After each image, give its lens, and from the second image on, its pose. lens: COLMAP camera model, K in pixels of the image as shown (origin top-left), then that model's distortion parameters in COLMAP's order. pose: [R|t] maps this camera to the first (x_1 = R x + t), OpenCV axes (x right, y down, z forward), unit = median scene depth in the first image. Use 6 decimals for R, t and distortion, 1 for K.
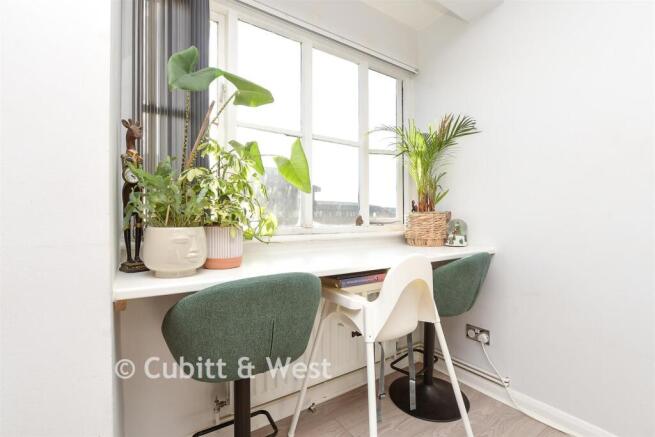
lens RADIAL K [[289.6, 0, 327.5], [0, 289.6, 218.5], [0, 0, 1]] dist [-0.003397, 0.000149]
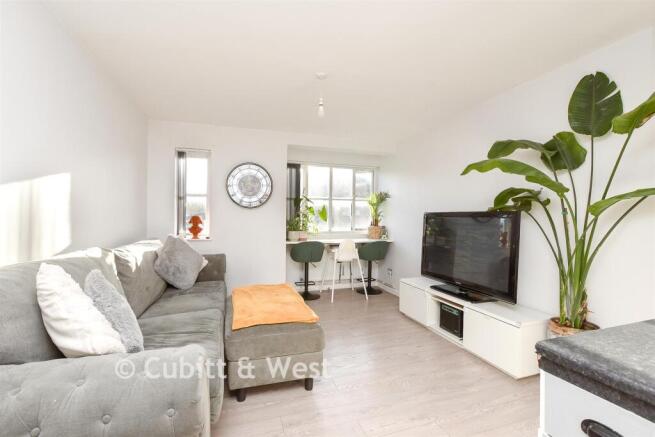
lens RADIAL K [[289.6, 0, 327.5], [0, 289.6, 218.5], [0, 0, 1]] dist [-0.003397, 0.000149]
pose [[0.968445, 0.011517, -0.248961, 0.978190], [-0.009432, 0.999910, 0.009566, -0.191028], [0.249049, -0.006916, 0.968466, -2.848131]]
